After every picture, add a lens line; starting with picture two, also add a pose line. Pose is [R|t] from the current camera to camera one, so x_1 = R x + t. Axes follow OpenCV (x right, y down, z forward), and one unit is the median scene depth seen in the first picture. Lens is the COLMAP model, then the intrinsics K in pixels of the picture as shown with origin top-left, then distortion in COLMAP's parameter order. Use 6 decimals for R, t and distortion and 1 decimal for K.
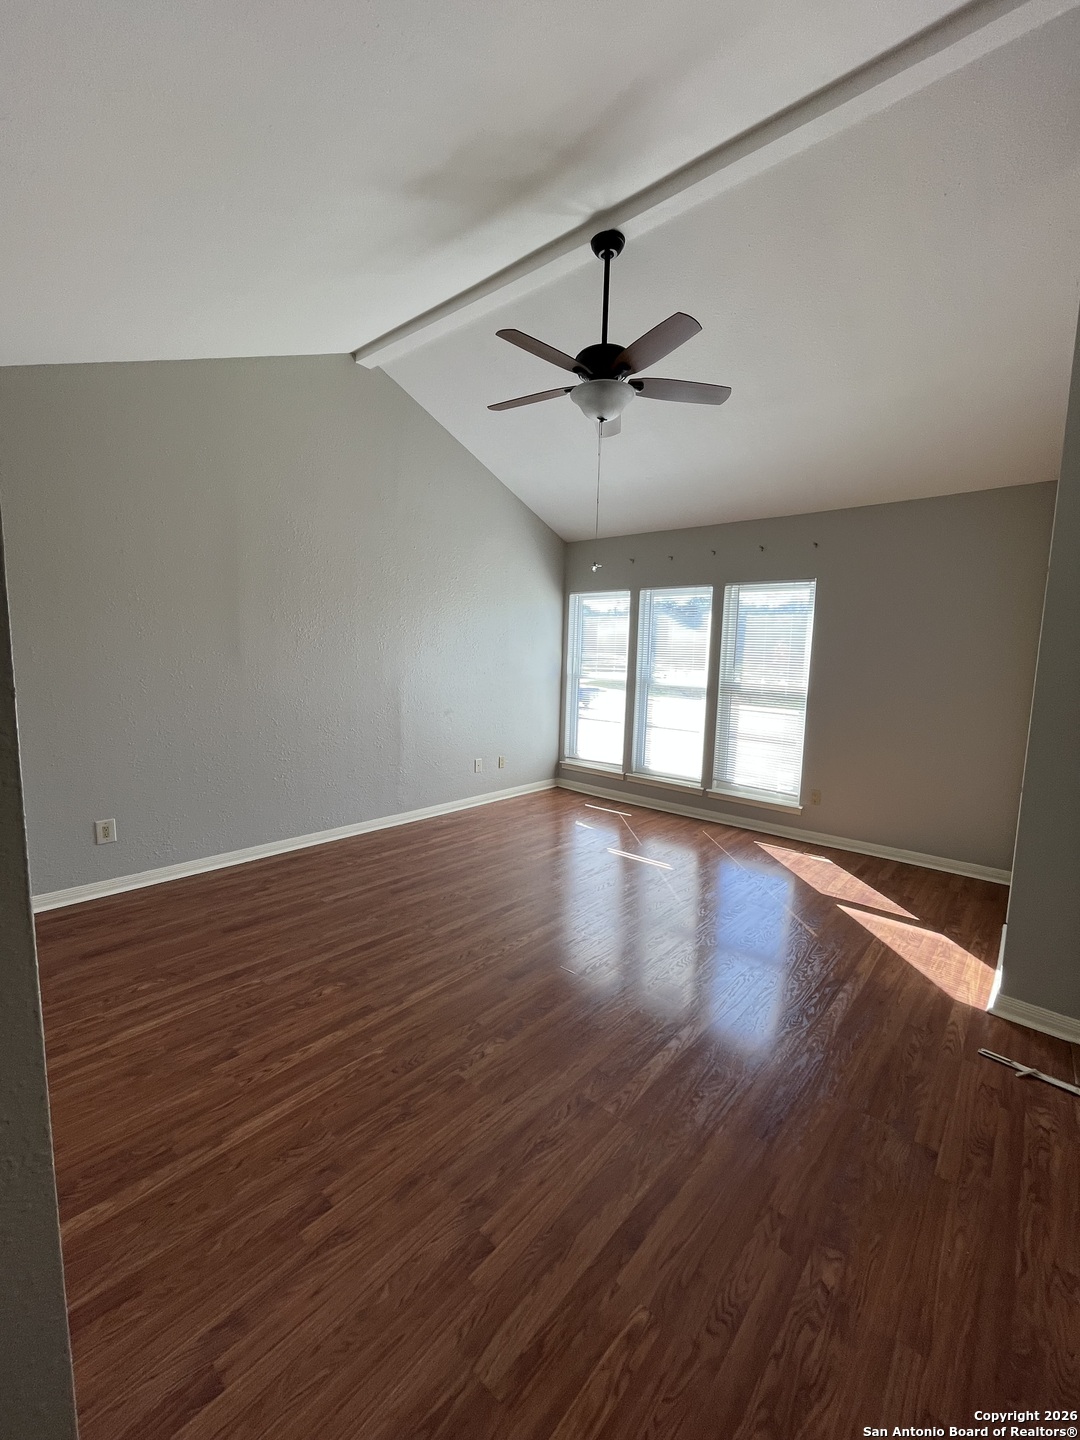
lens RADIAL K [[586.2, 0, 541.4], [0, 586.2, 721.2], [0, 0, 1]] dist [-0.003518, -0.000140]
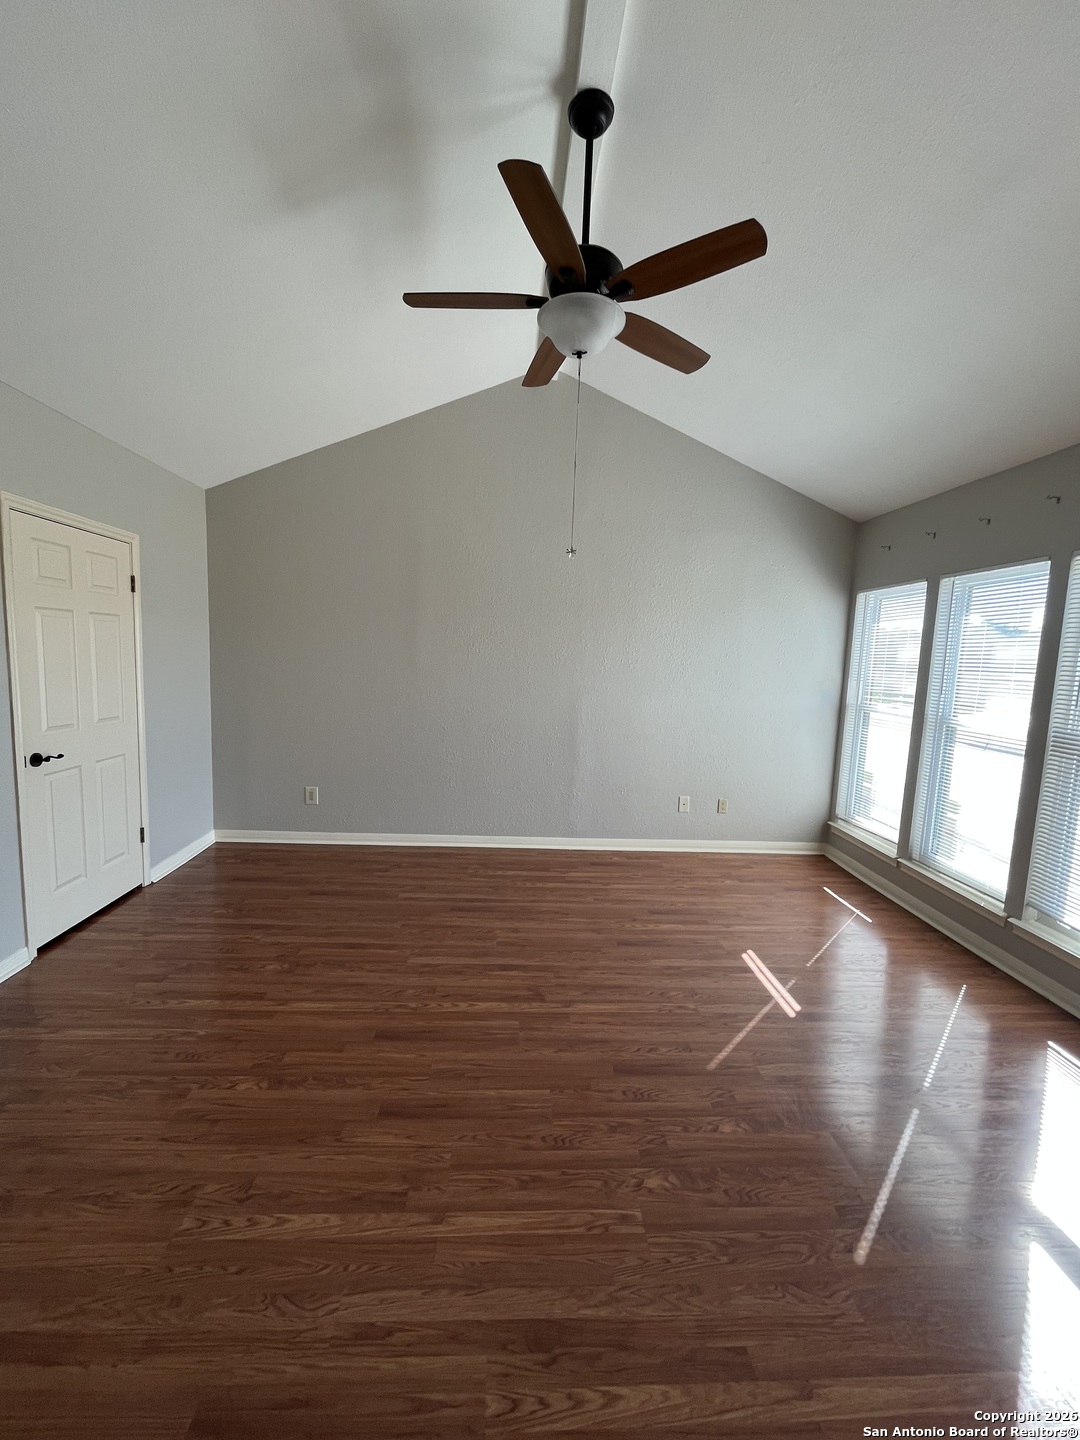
lens RADIAL K [[586.2, 0, 542.4], [0, 586.2, 720.4], [0, 0, 1]] dist [-0.003518, -0.000140]
pose [[0.696158, 0.079310, -0.713494, 0.392578], [-0.105903, 0.994350, 0.007199, -0.033317], [0.710034, 0.070549, 0.700624, 0.296403]]
